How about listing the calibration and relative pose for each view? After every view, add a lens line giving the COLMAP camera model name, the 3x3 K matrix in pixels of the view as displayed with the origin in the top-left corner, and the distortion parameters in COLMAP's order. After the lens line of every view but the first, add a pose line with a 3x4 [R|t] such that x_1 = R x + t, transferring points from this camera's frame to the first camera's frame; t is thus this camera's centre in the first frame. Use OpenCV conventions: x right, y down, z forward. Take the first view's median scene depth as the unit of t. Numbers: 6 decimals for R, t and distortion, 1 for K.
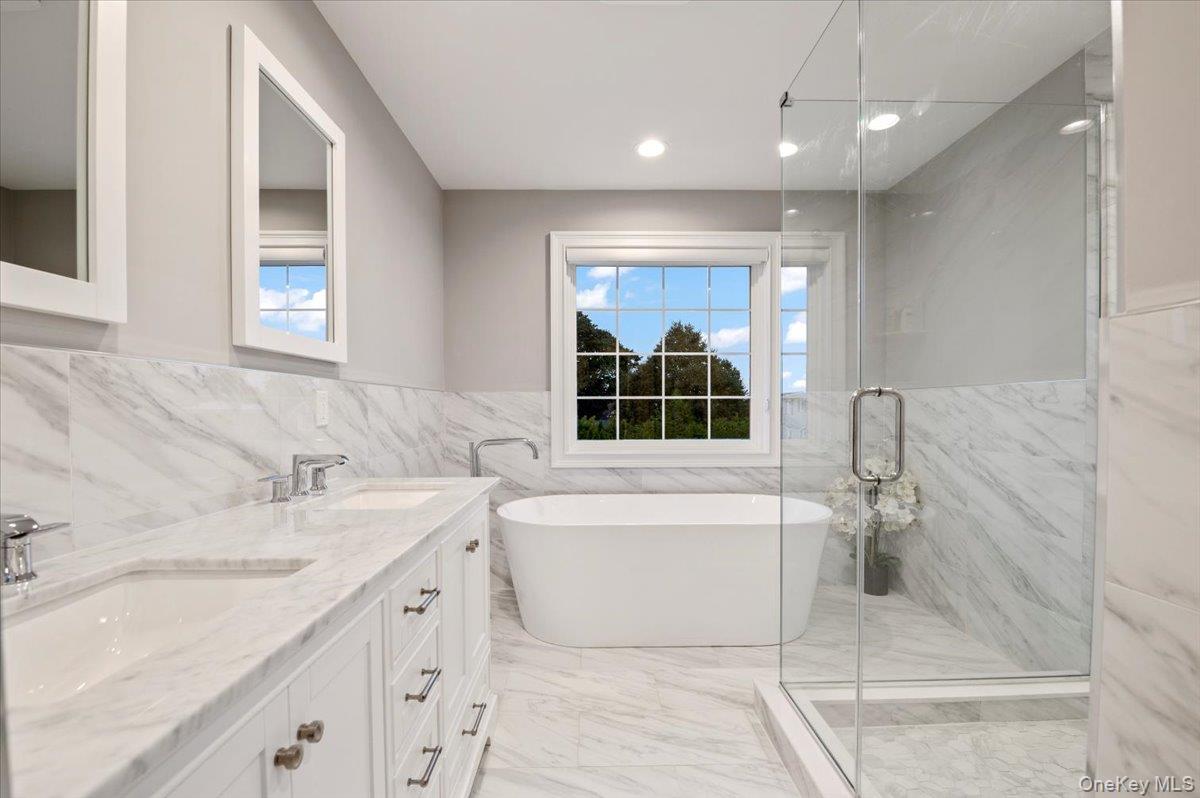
lens RADIAL K [[530.6, 0, 601.7], [0, 530.6, 421.3], [0, 0, 1]] dist [-0.000674, -0.011721]
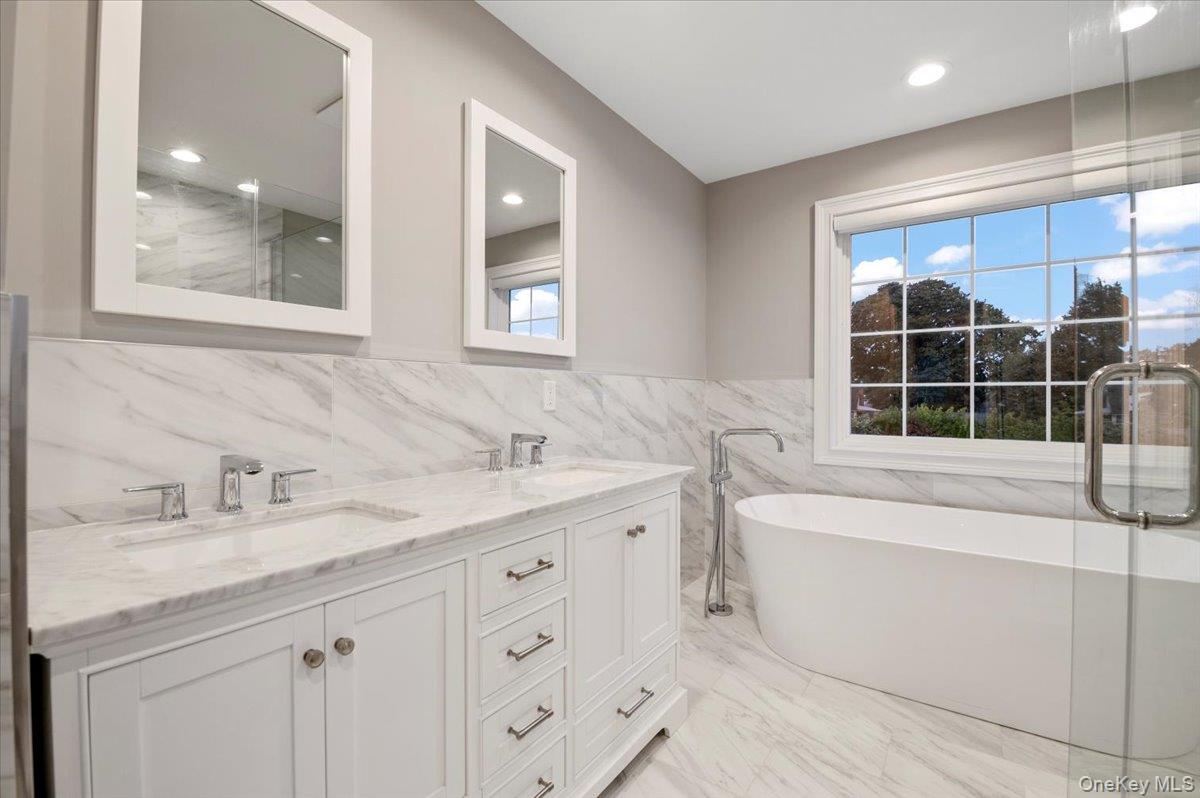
lens RADIAL K [[528.6, 0, 600.0], [0, 528.6, 399.0], [0, 0, 1]] dist [-0.005282, -0.000452]
pose [[0.805893, 0.008280, -0.592003, 0.261053], [-0.020481, 0.999694, -0.013898, -0.003016], [0.591707, 0.023325, 0.805816, 0.116303]]
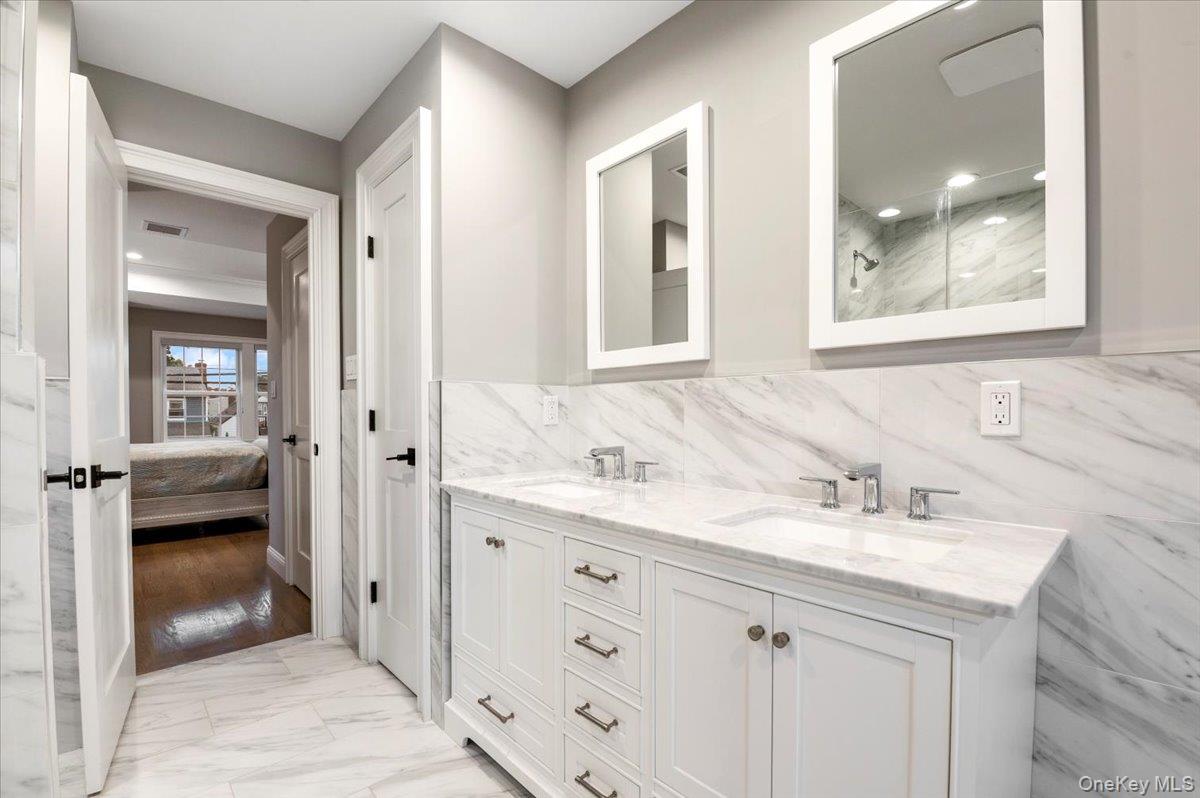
lens RADIAL K [[524.6, 0, 626.3], [0, 524.6, 426.7], [0, 0, 1]] dist [-0.011161, -0.000162]
pose [[-0.724297, 0.022603, -0.689117, 0.244092], [-0.016224, 0.998627, 0.049807, -0.026866], [0.689297, 0.047255, -0.722936, 1.151988]]
